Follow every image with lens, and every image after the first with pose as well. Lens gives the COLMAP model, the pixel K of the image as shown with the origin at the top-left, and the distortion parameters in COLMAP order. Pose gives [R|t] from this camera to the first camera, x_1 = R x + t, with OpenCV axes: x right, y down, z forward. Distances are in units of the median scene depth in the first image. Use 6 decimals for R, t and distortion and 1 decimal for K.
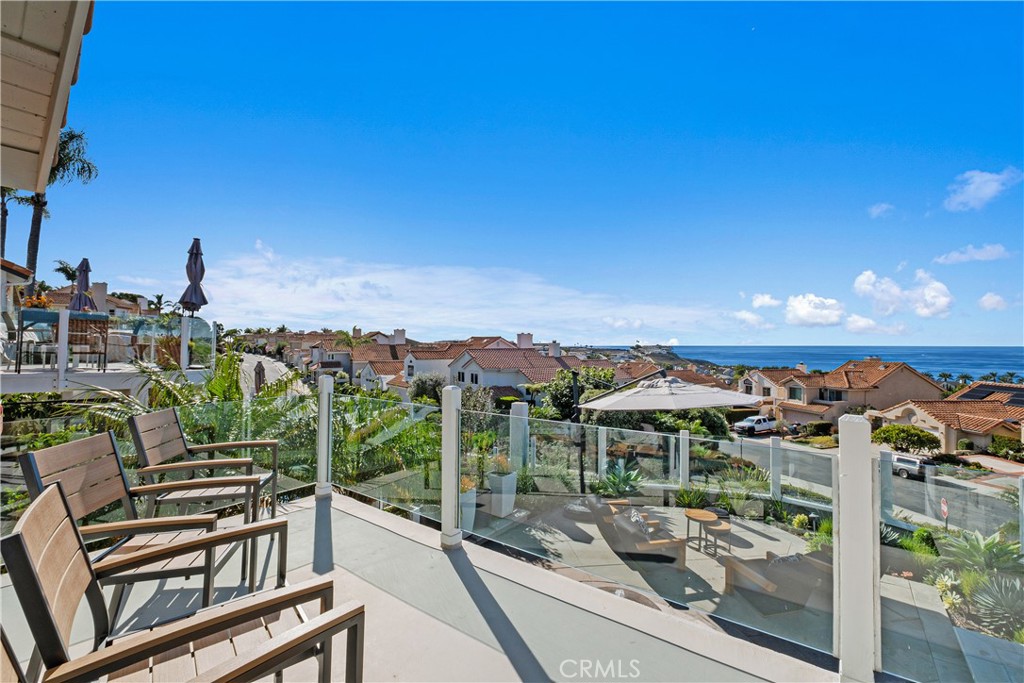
lens RADIAL K [[447.7, 0, 507.9], [0, 447.7, 328.0], [0, 0, 1]] dist [-0.001070, -0.000453]
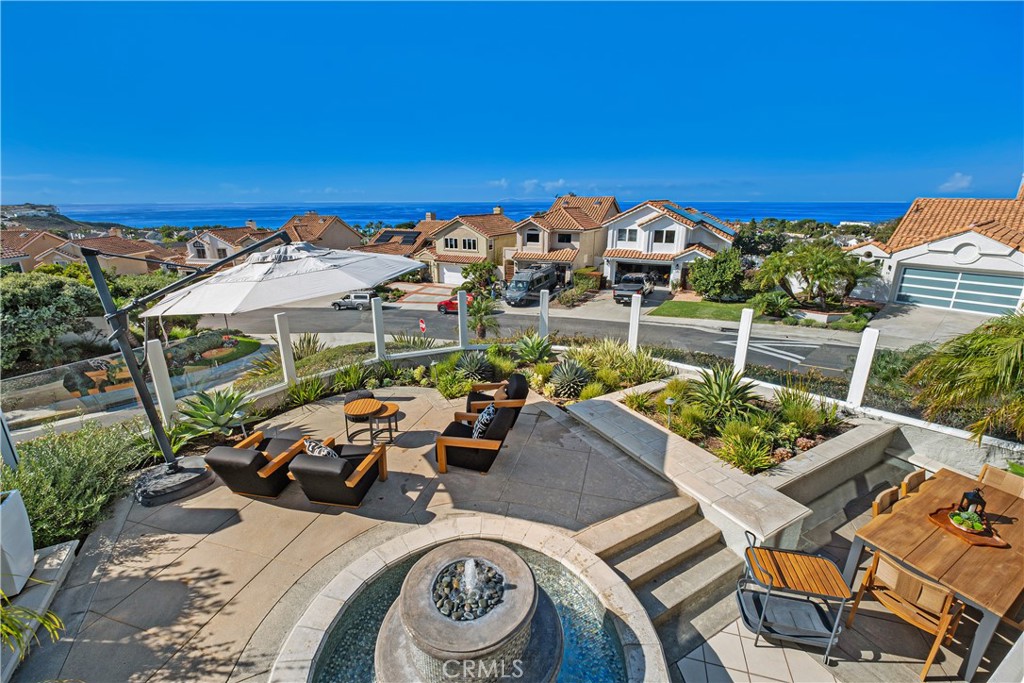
lens RADIAL K [[438.0, 0, 512.0], [0, 438.0, 341.5], [0, 0, 1]] dist [-0.000053, -0.000513]
pose [[0.409006, -0.282754, 0.867620, -0.036869], [-0.028128, 0.946425, 0.321696, 0.009376], [-0.912098, -0.155979, 0.379140, 0.132587]]
